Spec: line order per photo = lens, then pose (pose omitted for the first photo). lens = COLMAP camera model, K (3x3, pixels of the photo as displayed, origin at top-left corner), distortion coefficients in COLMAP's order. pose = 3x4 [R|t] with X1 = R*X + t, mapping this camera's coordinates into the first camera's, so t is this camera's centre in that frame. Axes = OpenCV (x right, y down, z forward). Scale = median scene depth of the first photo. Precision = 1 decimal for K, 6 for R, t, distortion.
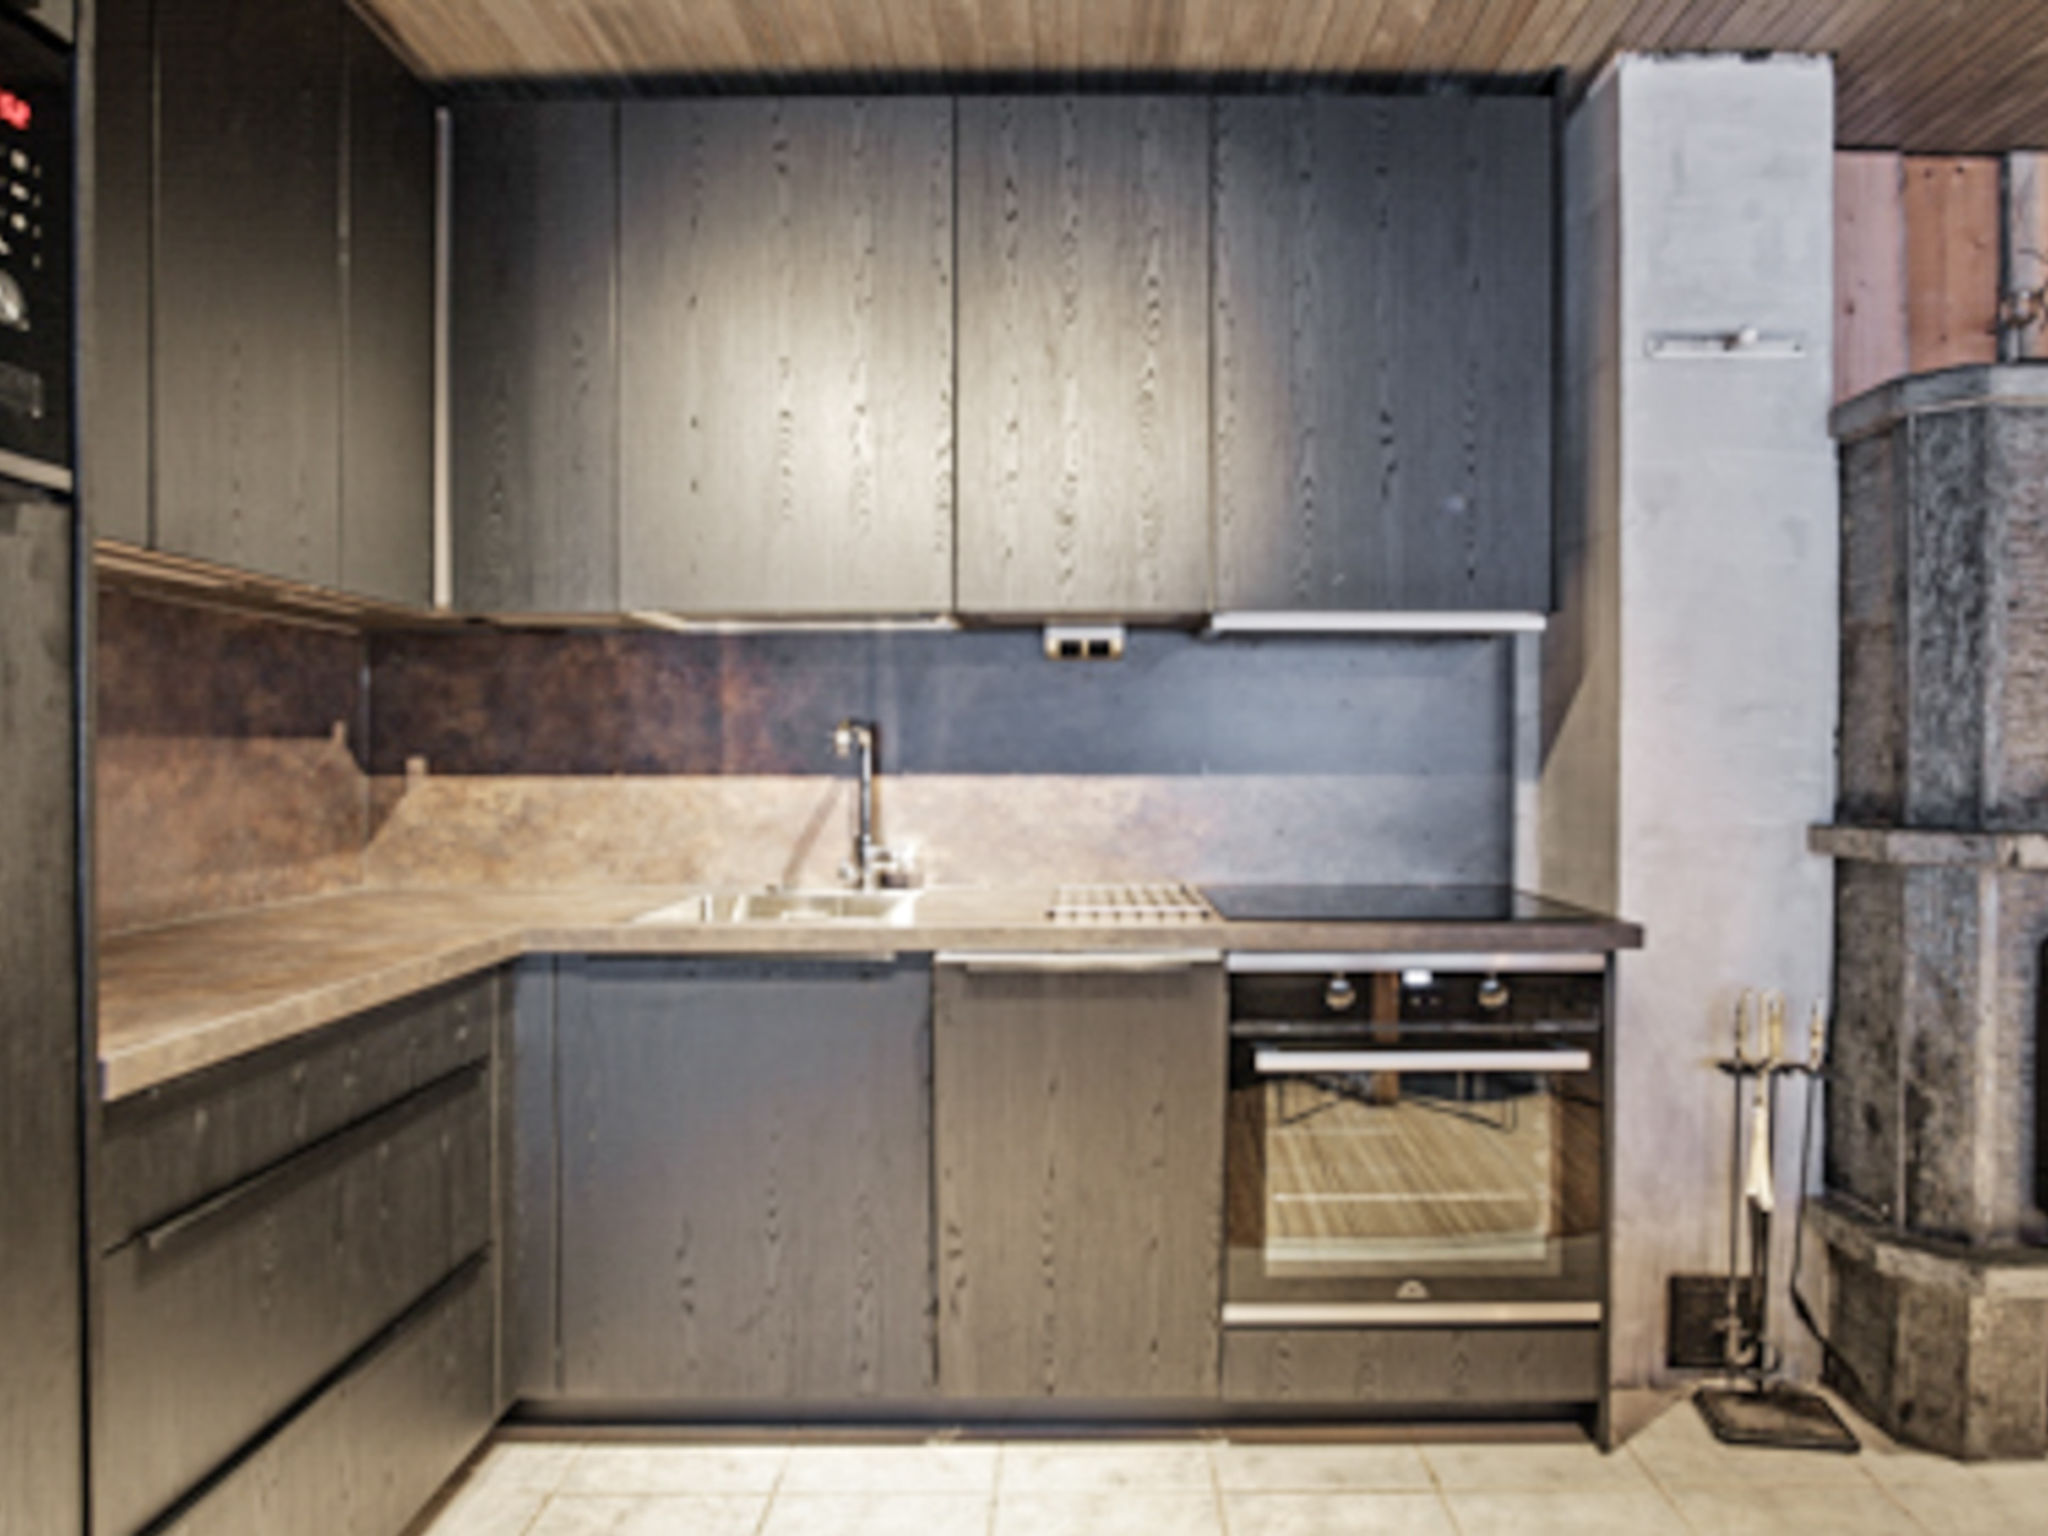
lens RADIAL K [[1286.8, 0, 1053.5], [0, 1286.8, 770.9], [0, 0, 1]] dist [-0.025852, 0.001580]
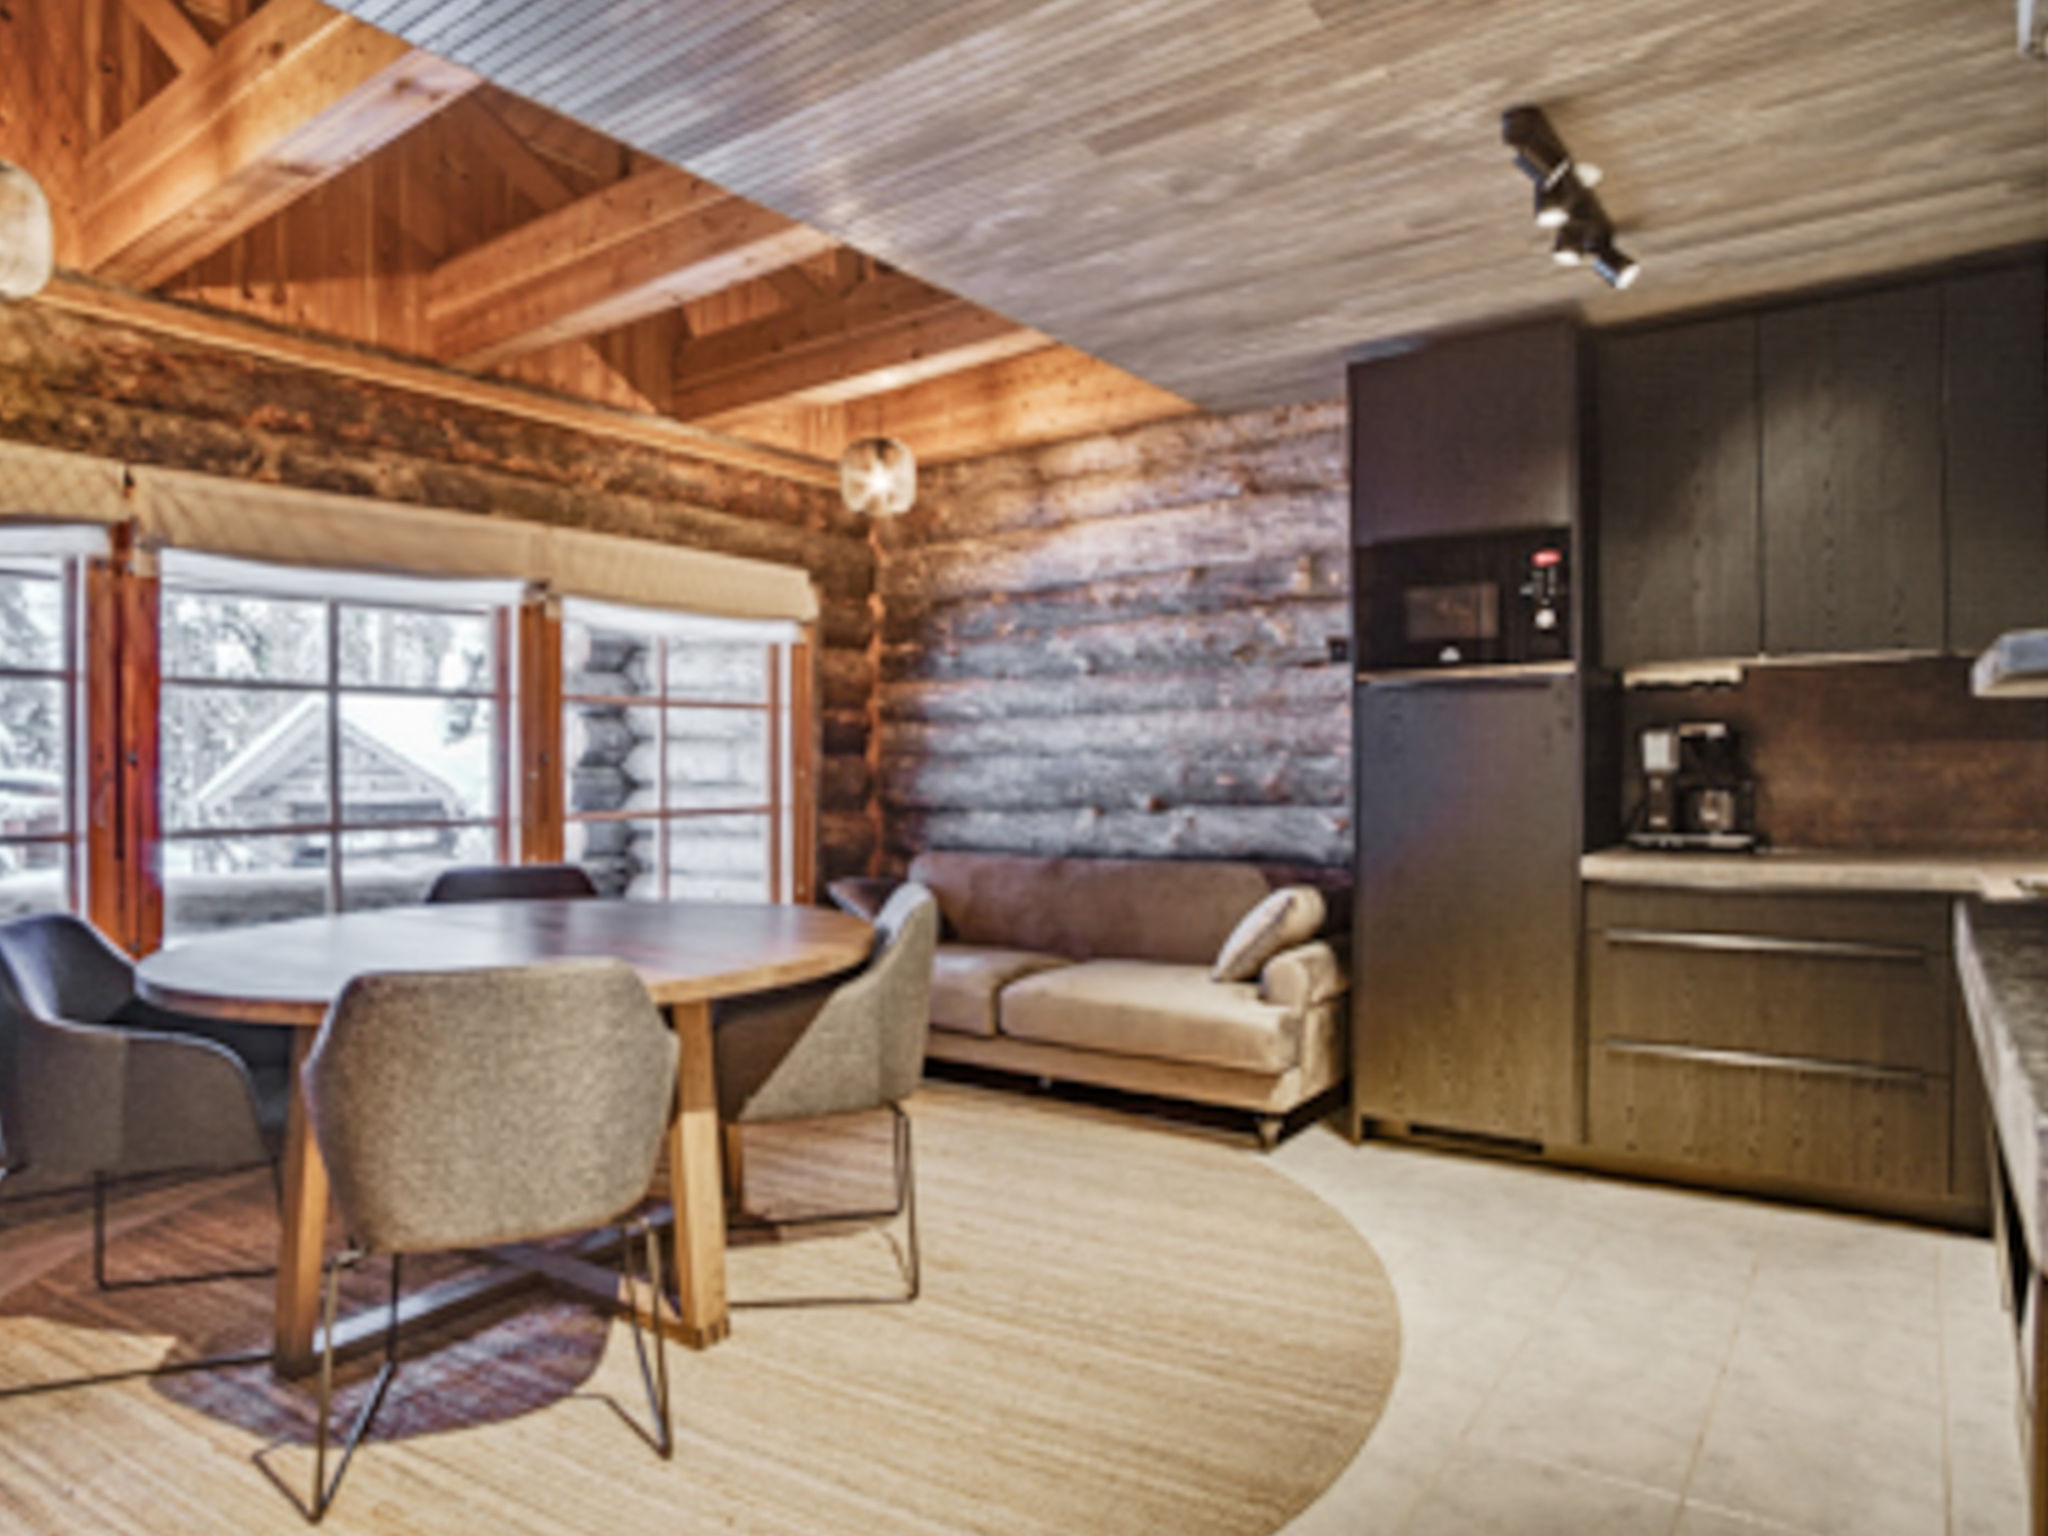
lens RADIAL K [[1266.0, 0, 1035.2], [0, 1266.0, 765.7], [0, 0, 1]] dist [-0.019743, 0.000391]
pose [[-0.554157, 0.009917, -0.832353, 1.186965], [0.001022, 0.999936, 0.011233, -0.014209], [0.832412, 0.005374, -0.554132, 0.779237]]
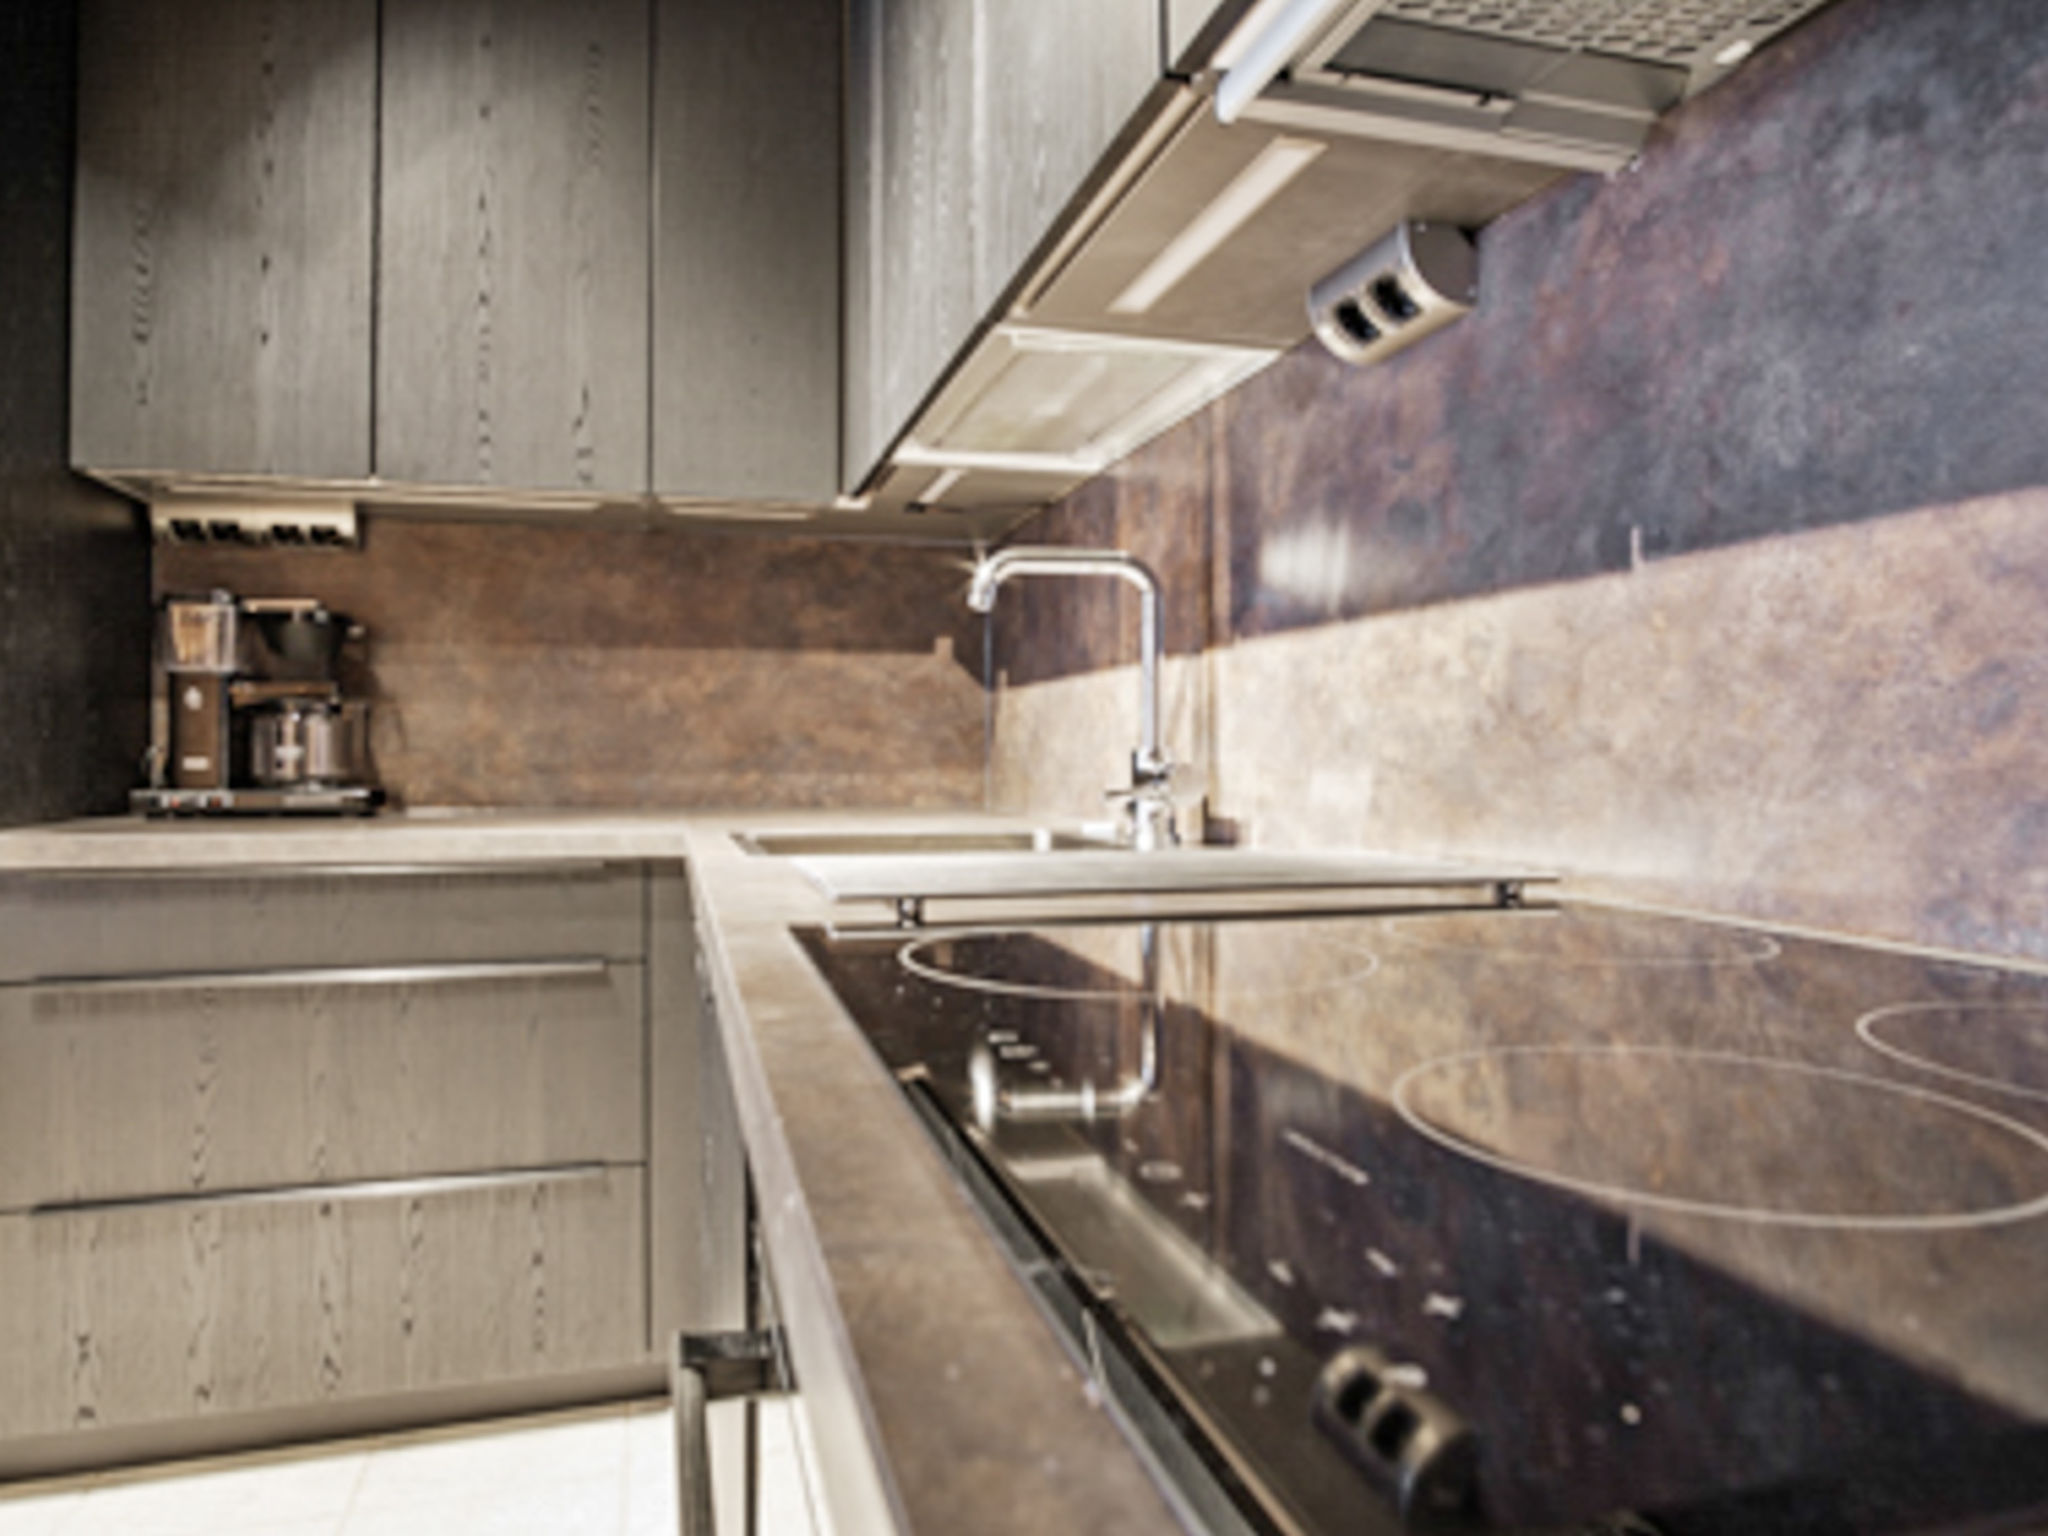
lens RADIAL K [[1248.3, 0, 1019.0], [0, 1248.3, 774.9], [0, 0, 1]] dist [-0.029898, -0.000822]
pose [[0.287136, 0.013834, -0.957790, 0.430797], [-0.007943, 0.999896, 0.012060, 0.063699], [0.957857, 0.004145, 0.287216, 0.850098]]
